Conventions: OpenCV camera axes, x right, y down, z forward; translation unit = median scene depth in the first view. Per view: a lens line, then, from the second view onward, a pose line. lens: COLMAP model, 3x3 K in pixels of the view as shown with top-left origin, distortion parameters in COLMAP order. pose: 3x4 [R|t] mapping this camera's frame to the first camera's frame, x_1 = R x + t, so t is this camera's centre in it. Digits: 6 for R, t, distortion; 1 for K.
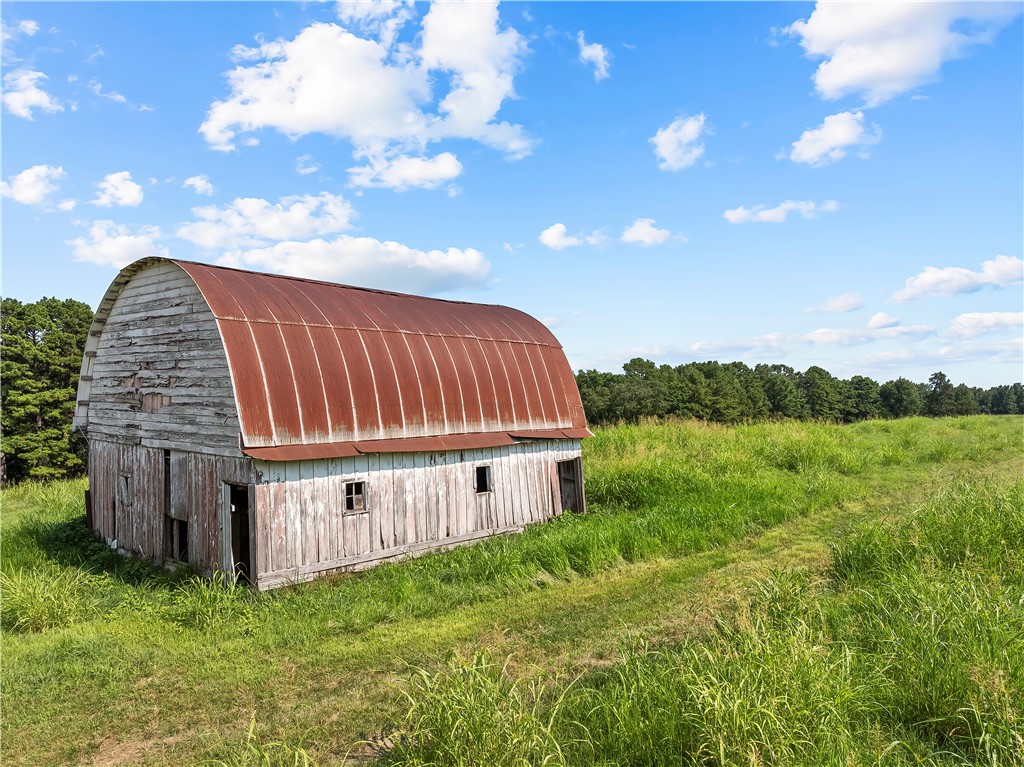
lens RADIAL K [[722.8, 0, 512.0], [0, 722.8, 383.5], [0, 0, 1]] dist [-0.000960, -0.000063]
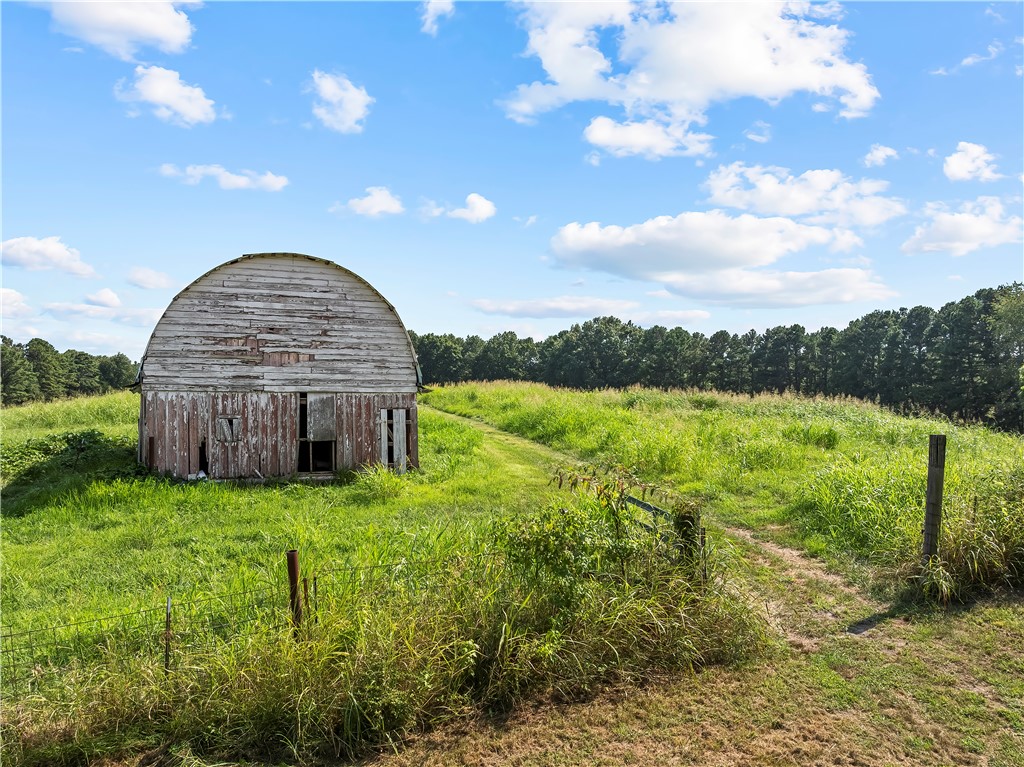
lens RADIAL K [[722.8, 0, 512.0], [0, 722.8, 383.5], [0, 0, 1]] dist [-0.000960, -0.000063]
pose [[0.461292, -0.006959, 0.887221, -1.491102], [-0.022305, 0.999562, 0.019437, 0.036508], [-0.886968, -0.028756, 0.460935, -0.003231]]
